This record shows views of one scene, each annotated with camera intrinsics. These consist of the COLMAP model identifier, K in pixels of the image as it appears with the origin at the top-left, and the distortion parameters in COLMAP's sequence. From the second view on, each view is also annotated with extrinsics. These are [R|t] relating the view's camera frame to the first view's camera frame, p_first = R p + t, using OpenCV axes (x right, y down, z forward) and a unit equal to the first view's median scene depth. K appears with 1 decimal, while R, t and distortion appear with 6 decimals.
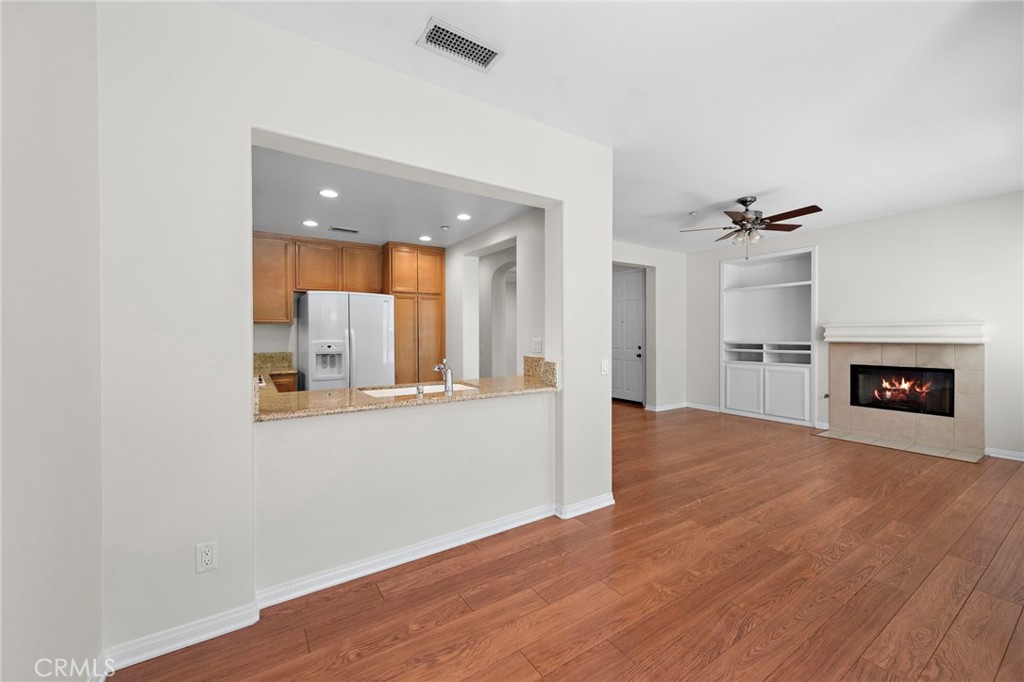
lens RADIAL K [[409.5, 0, 506.6], [0, 409.5, 338.6], [0, 0, 1]] dist [0.007874, -0.001955]
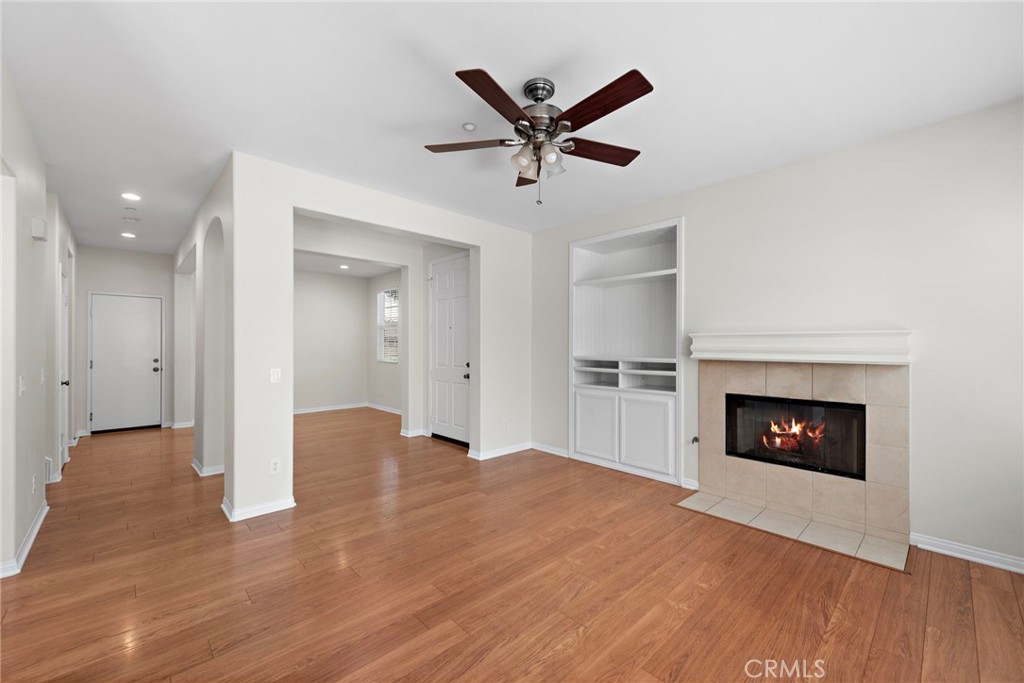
lens RADIAL K [[409.5, 0, 518.2], [0, 409.5, 344.9], [0, 0, 1]] dist [0.007874, -0.001955]
pose [[0.982404, 0.008607, 0.186570, 0.375148], [-0.006084, 0.999882, -0.014093, -0.003949], [-0.186670, 0.012710, 0.982340, 0.402878]]
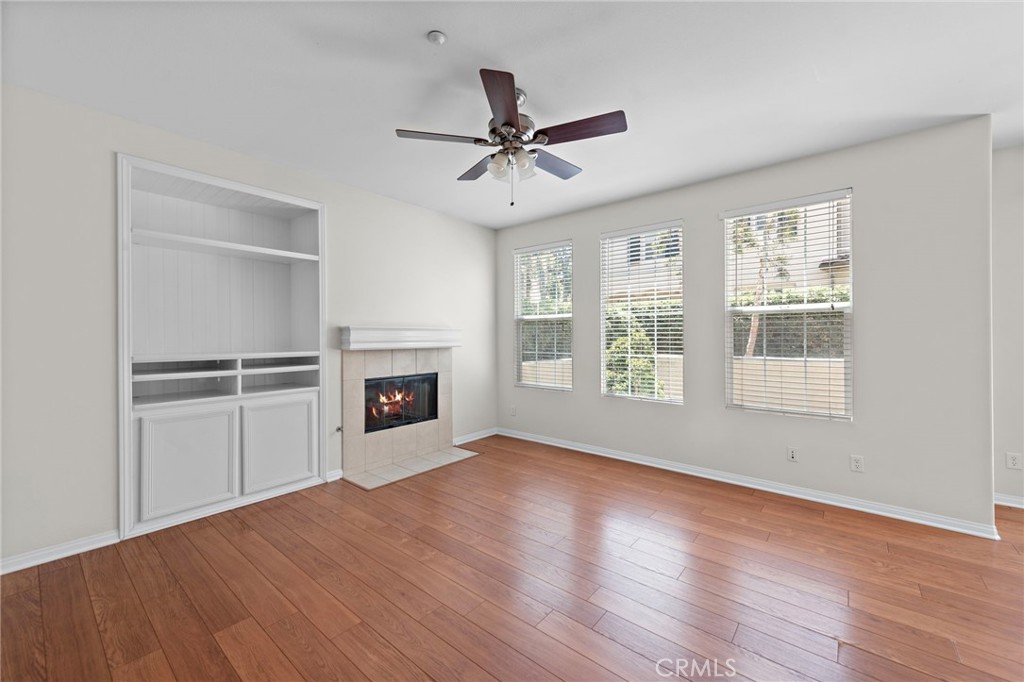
lens RADIAL K [[409.5, 0, 507.8], [0, 409.5, 339.0], [0, 0, 1]] dist [0.007874, -0.001955]
pose [[-0.293778, -0.001384, 0.955873, 0.047107], [0.018185, 0.999810, 0.007036, -0.010469], [-0.955701, 0.019449, -0.293697, 0.945329]]
